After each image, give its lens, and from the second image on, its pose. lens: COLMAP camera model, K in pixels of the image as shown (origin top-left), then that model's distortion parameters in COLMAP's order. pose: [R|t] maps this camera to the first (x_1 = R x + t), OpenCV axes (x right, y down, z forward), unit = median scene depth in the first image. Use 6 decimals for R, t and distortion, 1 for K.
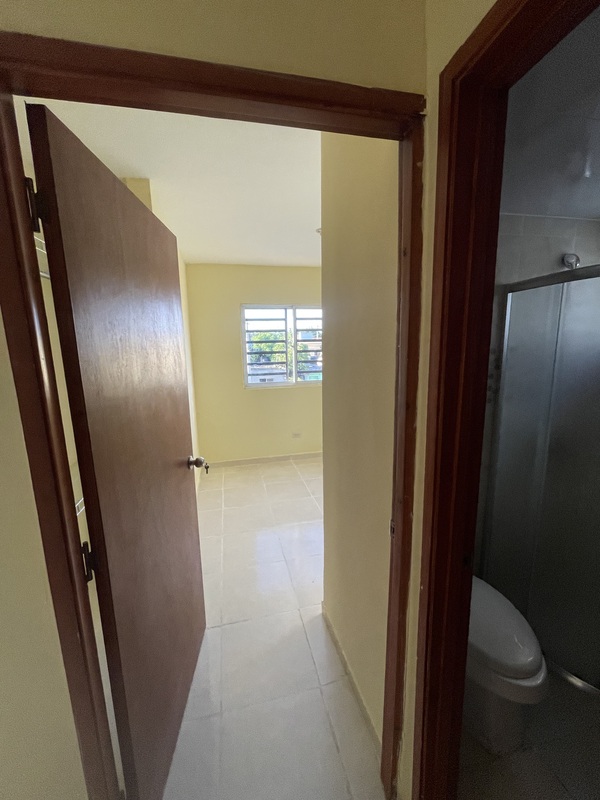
lens RADIAL K [[322.9, 0, 291.3], [0, 322.9, 402.0], [0, 0, 1]] dist [-0.006110, -0.000211]
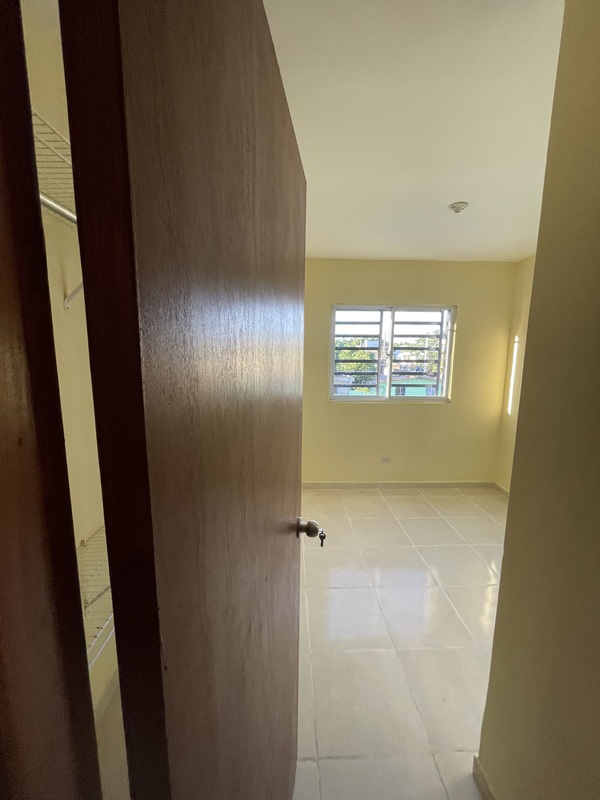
lens RADIAL K [[322.9, 0, 291.3], [0, 322.9, 402.0], [0, 0, 1]] dist [-0.006110, -0.000211]
pose [[0.980121, 0.061611, -0.188591, -0.153779], [-0.065376, 0.997765, -0.013803, -0.040026], [0.187319, 0.025858, 0.981959, 0.241984]]
